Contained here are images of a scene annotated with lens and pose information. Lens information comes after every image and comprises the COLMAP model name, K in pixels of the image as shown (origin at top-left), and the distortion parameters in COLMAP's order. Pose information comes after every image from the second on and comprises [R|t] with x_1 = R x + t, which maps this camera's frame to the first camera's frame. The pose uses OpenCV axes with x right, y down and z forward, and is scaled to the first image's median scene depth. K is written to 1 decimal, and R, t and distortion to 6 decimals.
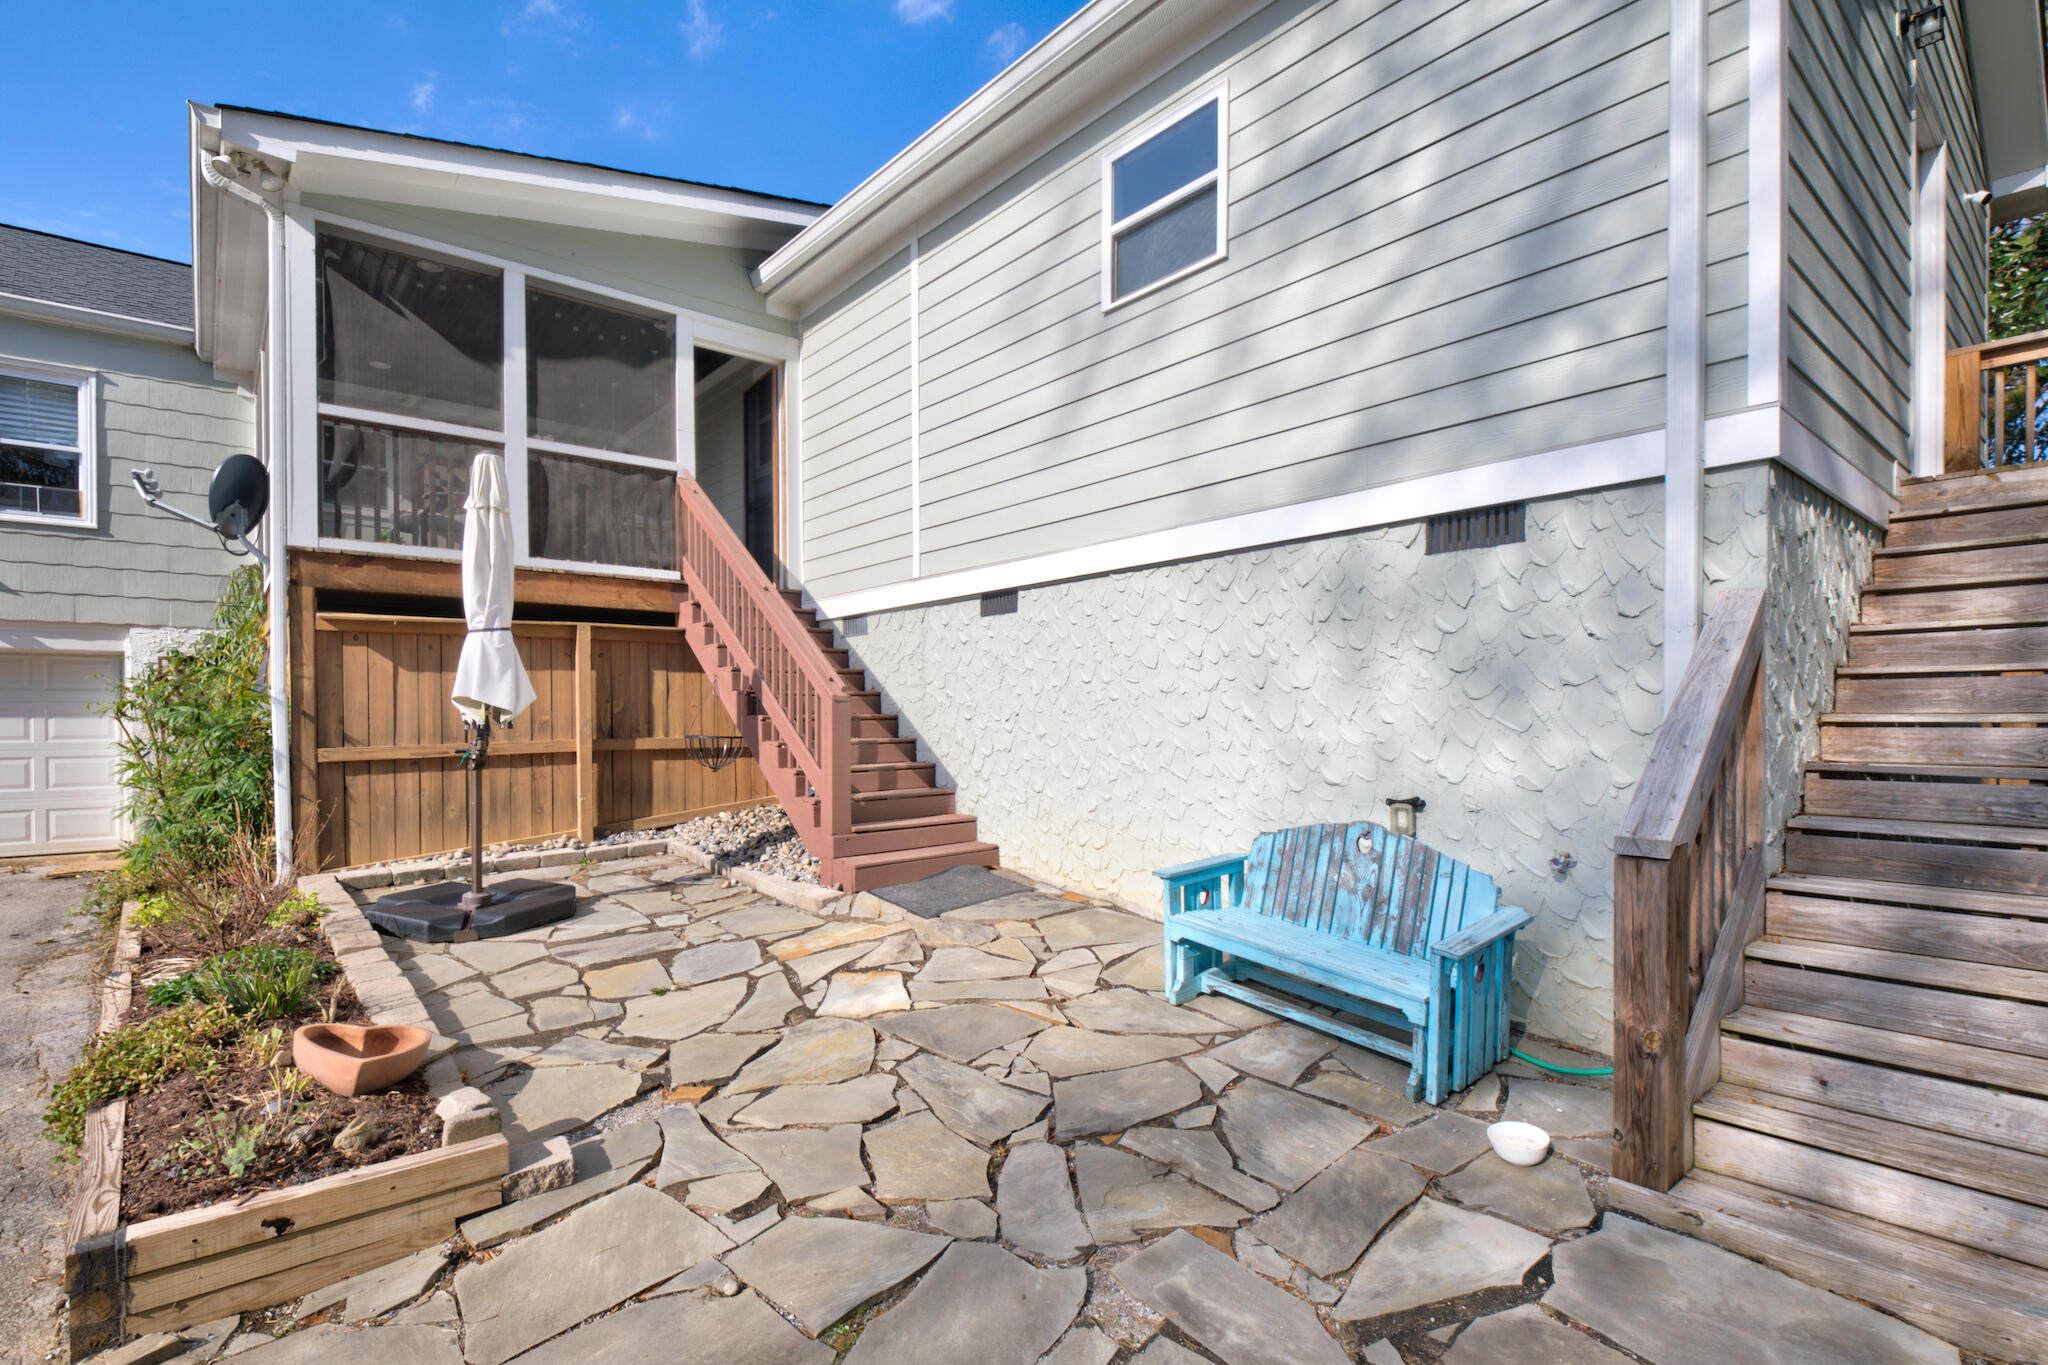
lens RADIAL K [[1014.5, 0, 1025.7], [0, 1014.5, 731.8], [0, 0, 1]] dist [-0.000023, -0.000461]
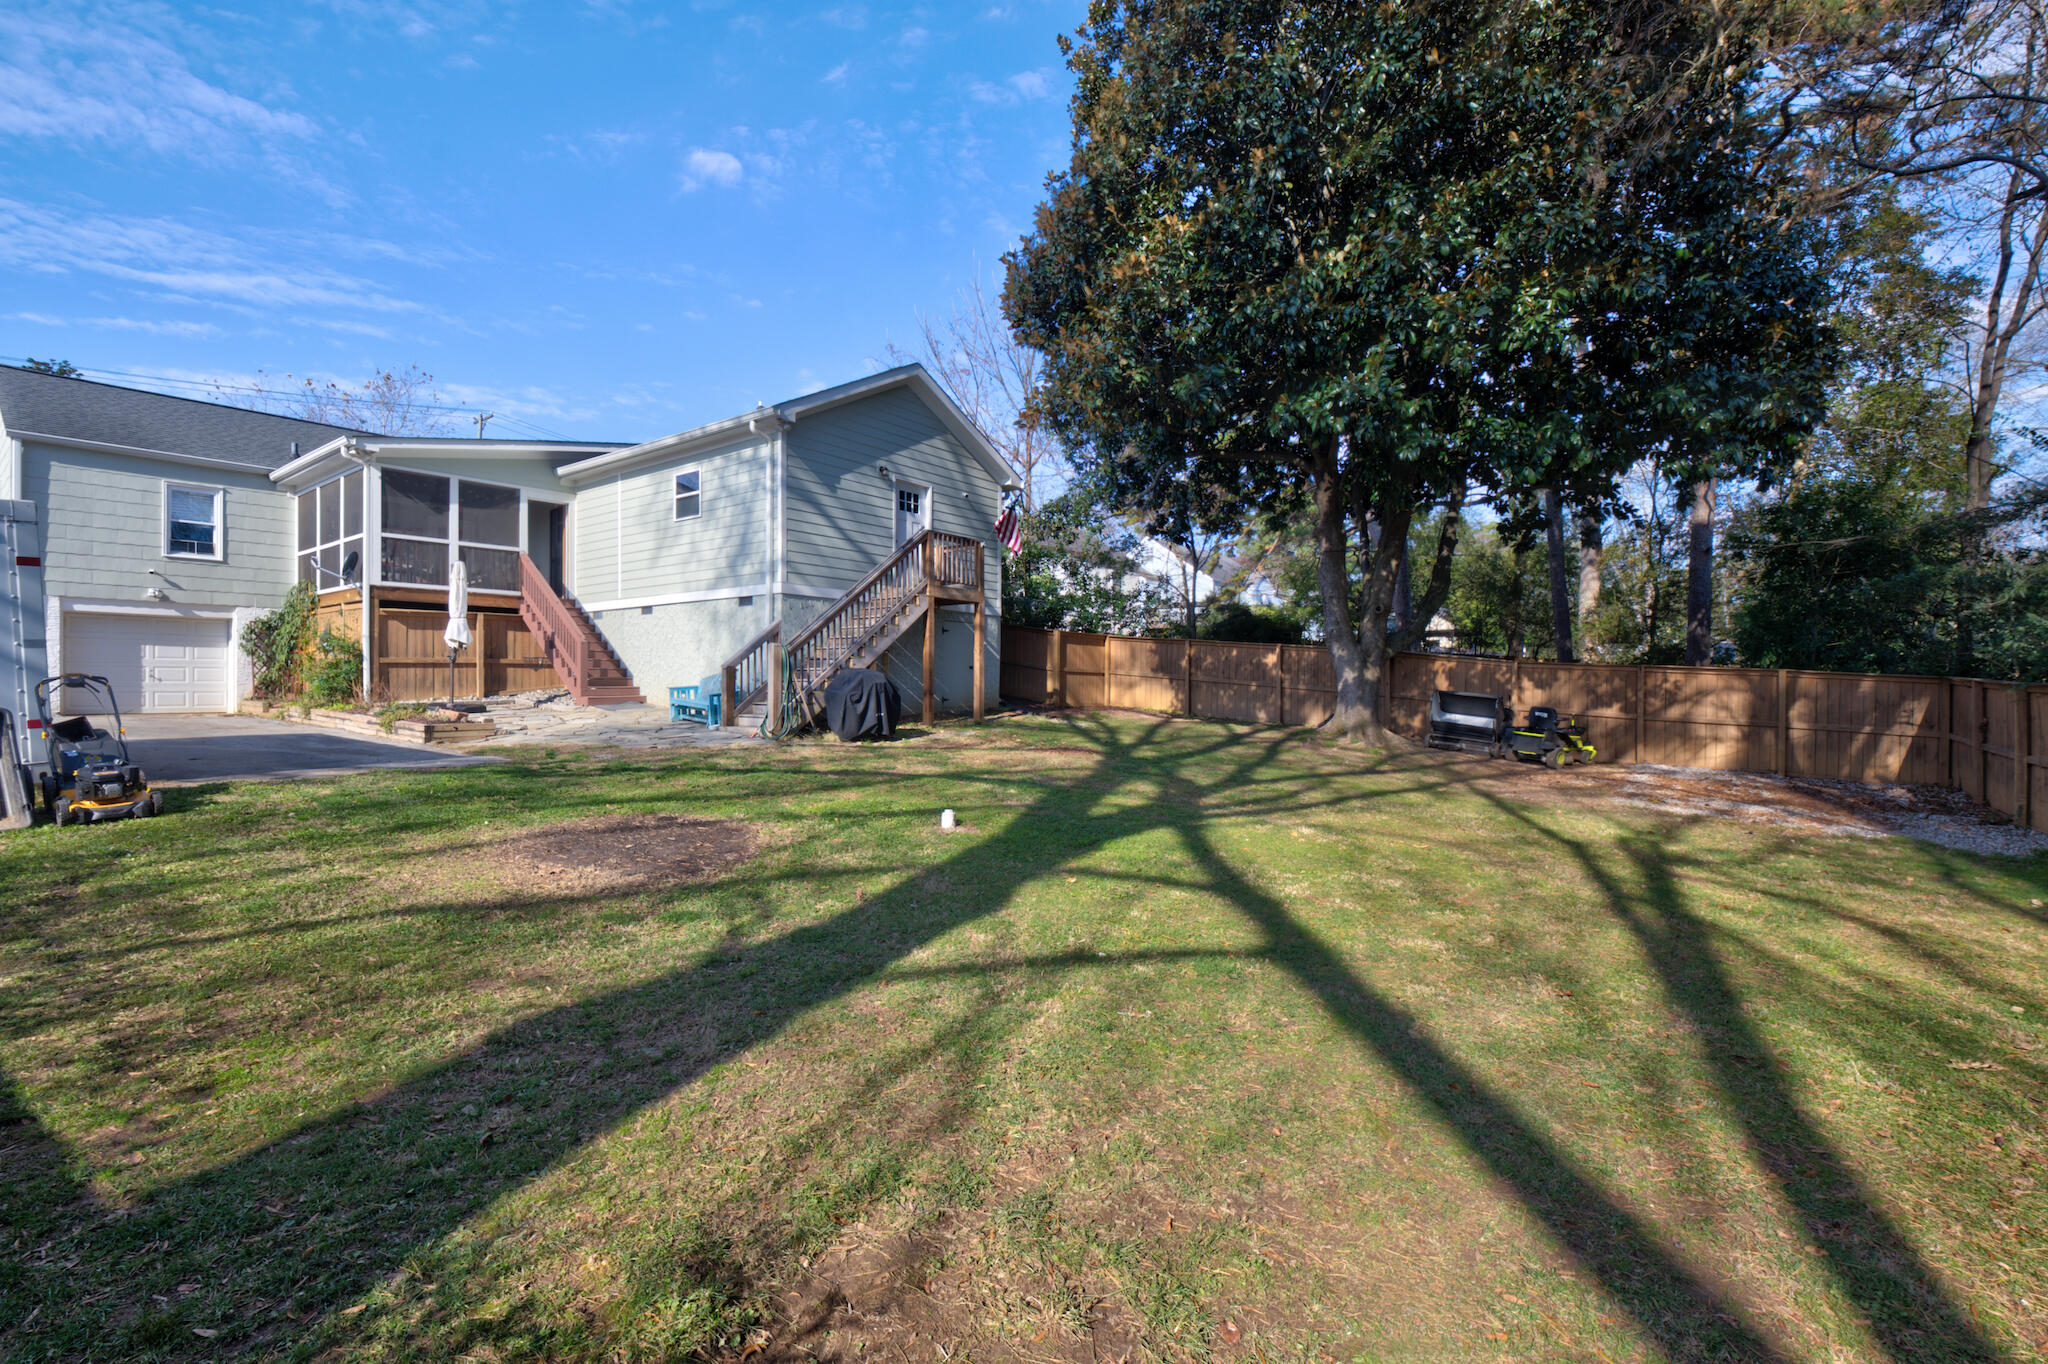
lens RADIAL K [[879.1, 0, 1024.0], [0, 879.1, 682.0], [0, 0, 1]] dist [-0.000323, -0.014389]
pose [[0.974385, 0.007023, 0.224777, 0.403073], [-0.003683, 0.999877, -0.015278, 0.096350], [-0.224856, 0.014059, 0.974291, -1.457605]]
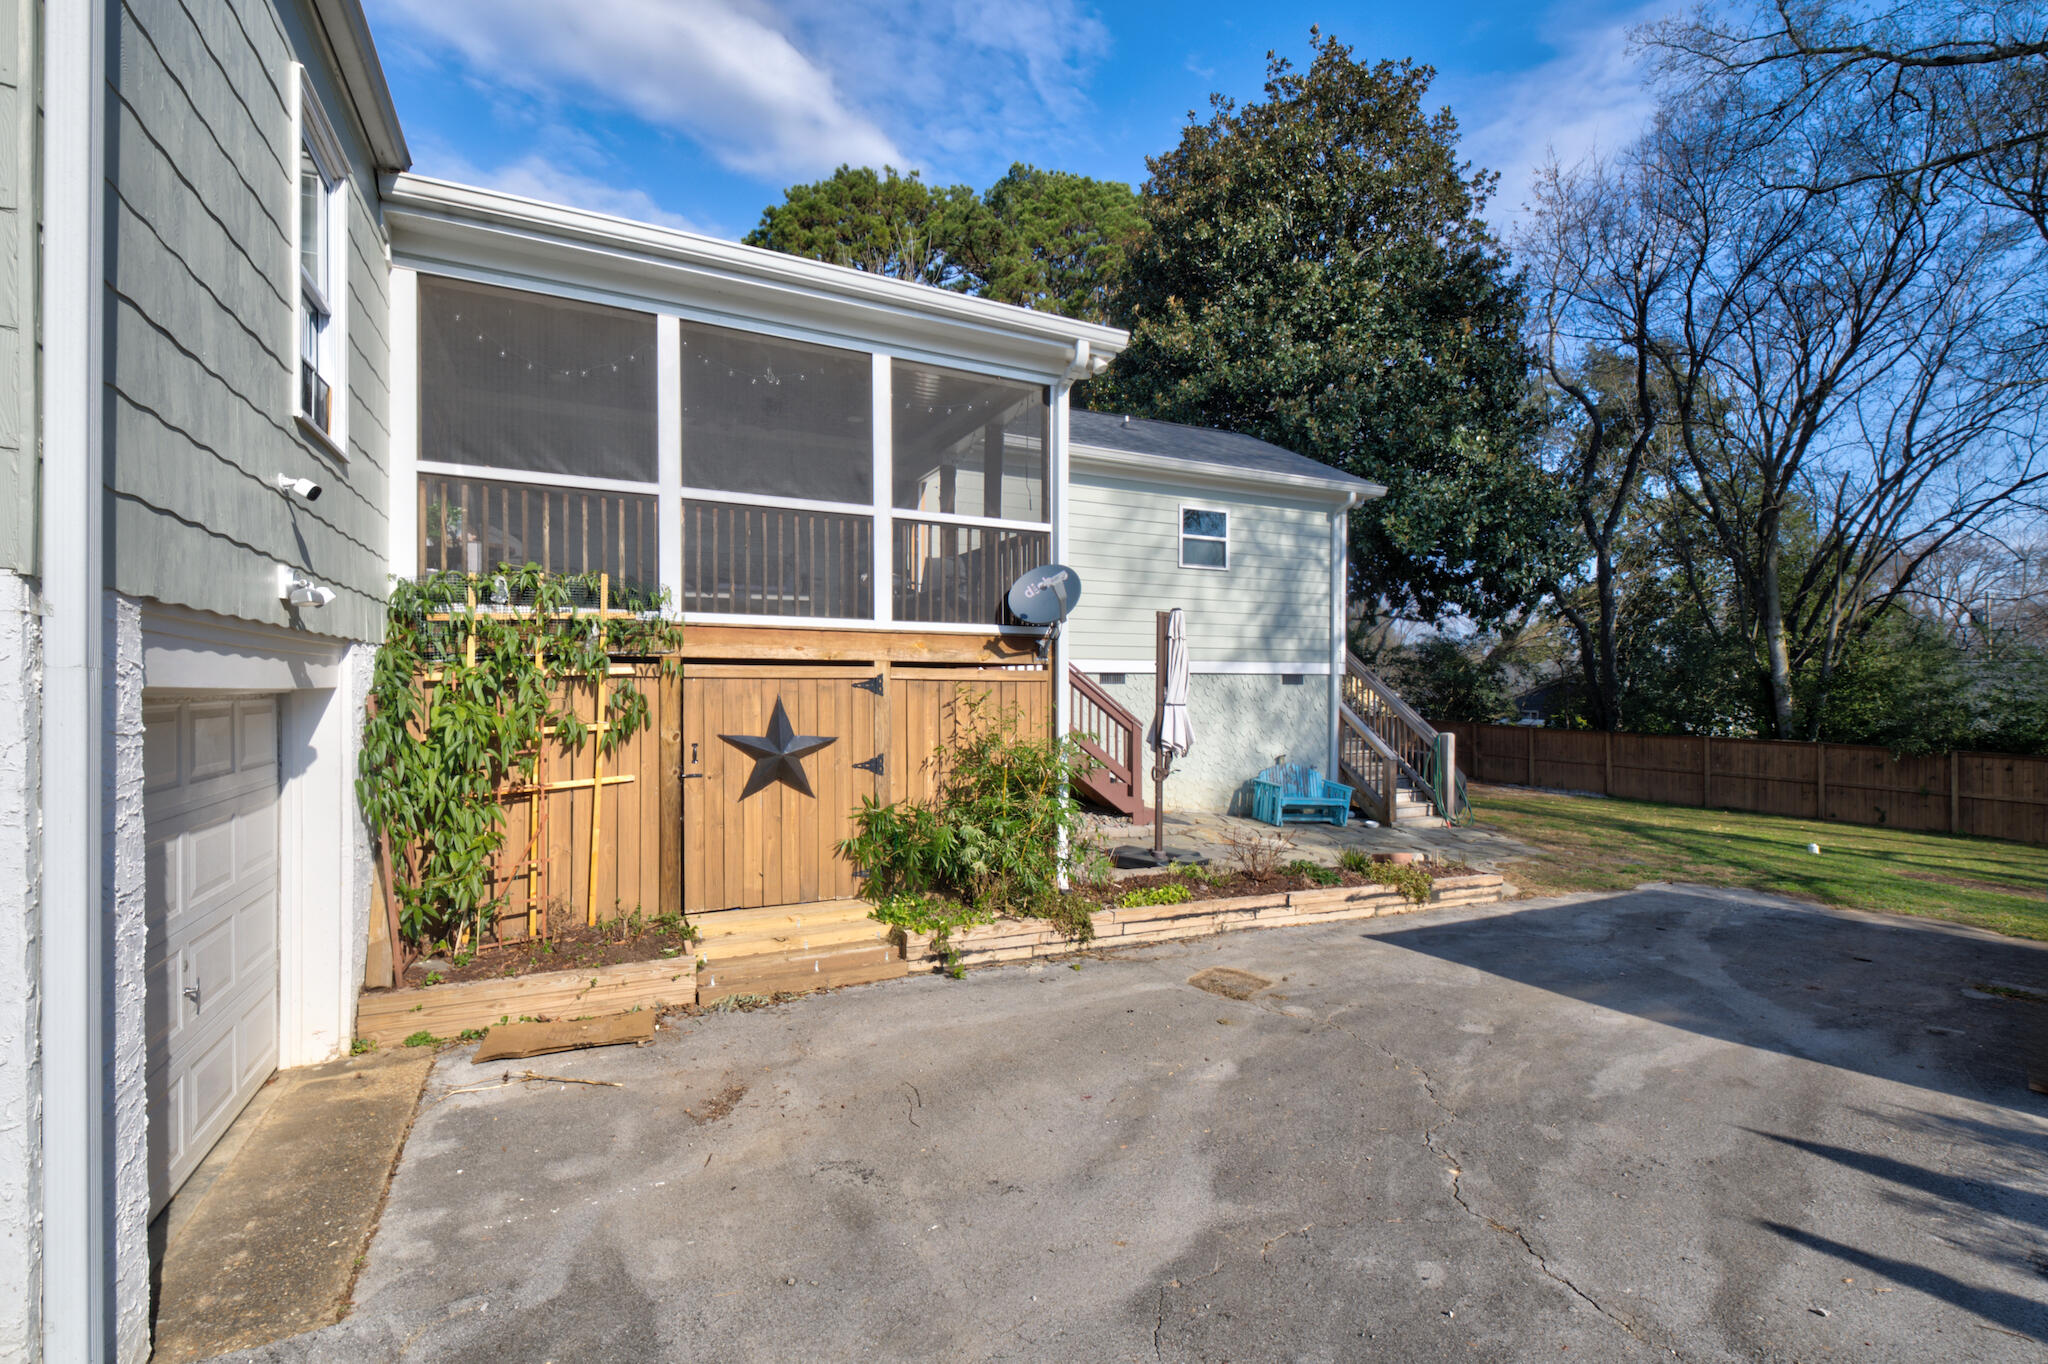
lens RADIAL K [[912.0, 0, 1033.6], [0, 912.0, 687.6], [0, 0, 1]] dist [0.051606, -0.035895]
pose [[0.217279, -0.002170, 0.976107, -1.633794], [0.006226, 0.999980, 0.000837, -0.096833], [-0.976090, 0.005895, 0.217288, 0.655489]]
